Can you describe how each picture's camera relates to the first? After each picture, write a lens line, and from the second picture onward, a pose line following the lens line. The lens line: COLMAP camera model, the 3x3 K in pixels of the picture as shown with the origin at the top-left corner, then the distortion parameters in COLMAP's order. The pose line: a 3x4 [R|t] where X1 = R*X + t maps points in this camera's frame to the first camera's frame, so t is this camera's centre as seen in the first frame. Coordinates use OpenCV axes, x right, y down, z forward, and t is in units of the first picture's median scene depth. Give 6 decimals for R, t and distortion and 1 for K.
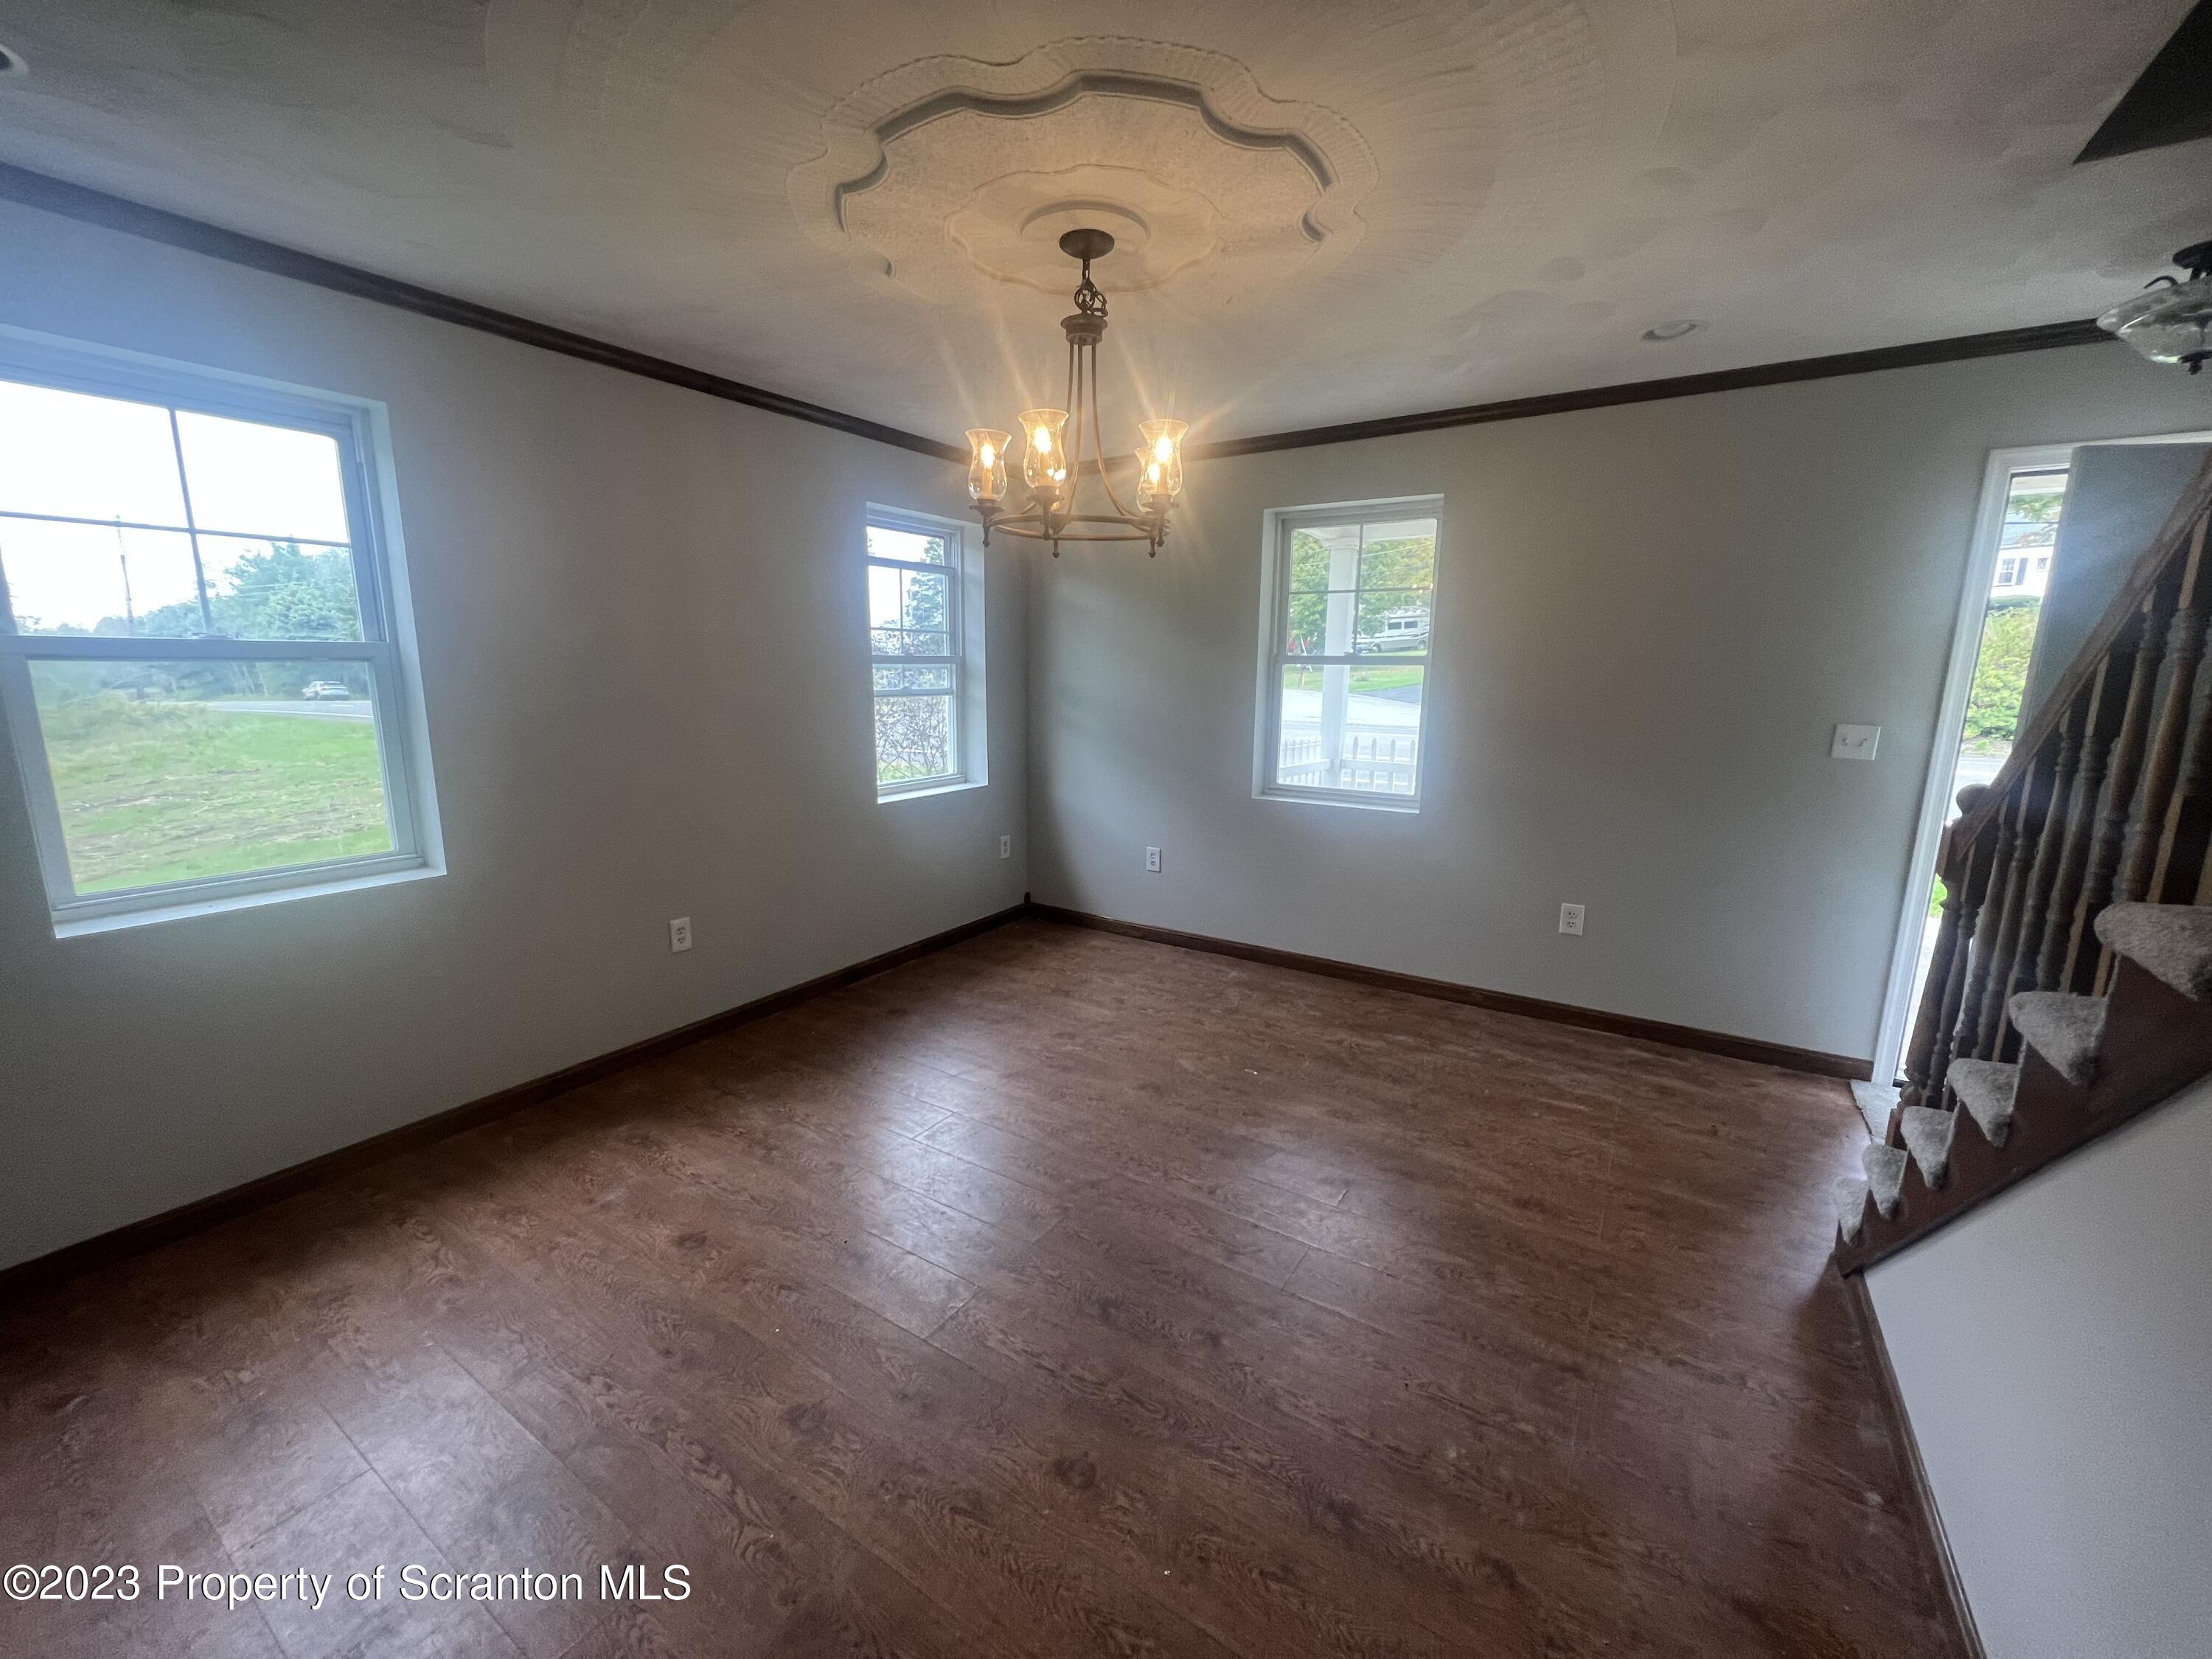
lens RADIAL K [[883.3, 0, 1093.8], [0, 883.3, 830.3], [0, 0, 1]] dist [0.001683, 0.000440]
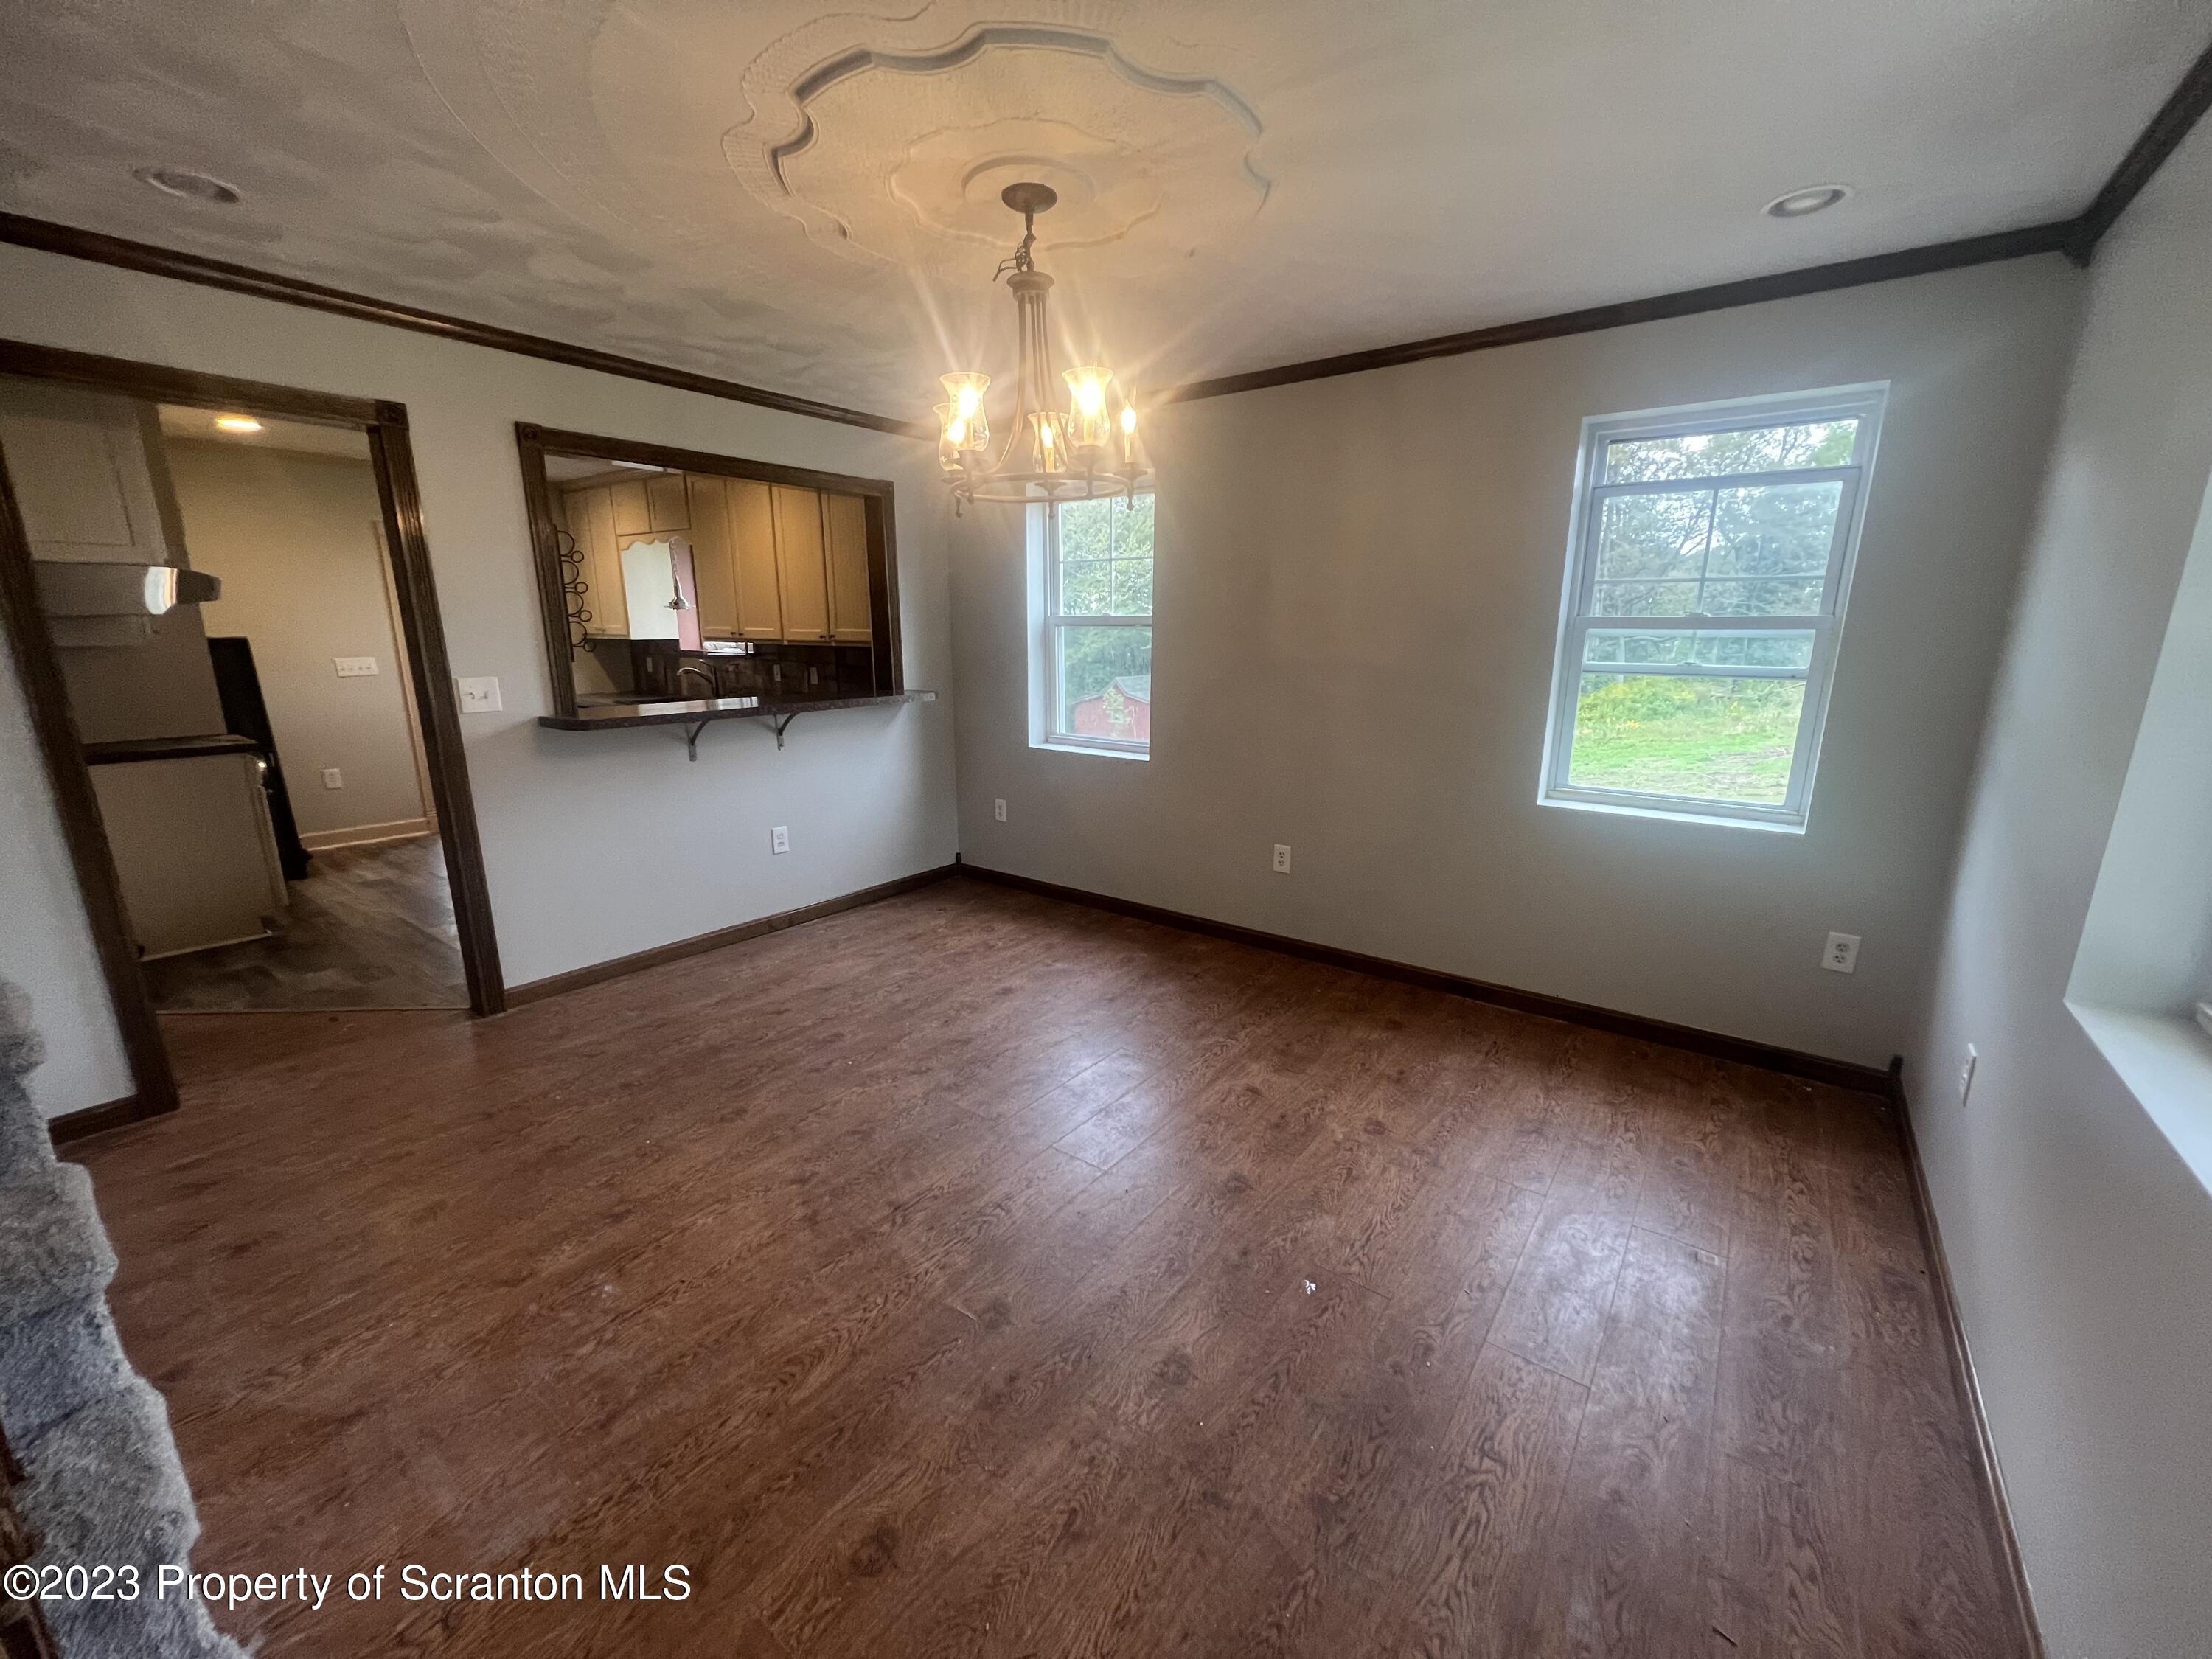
lens RADIAL K [[883.3, 0, 1096.4], [0, 883.3, 832.3], [0, 0, 1]] dist [0.001683, 0.000440]
pose [[-0.066211, 0.221884, -0.972822, 0.947573], [-0.188739, 0.954576, 0.230568, -0.193522], [0.979793, 0.198876, -0.021326, 1.058513]]
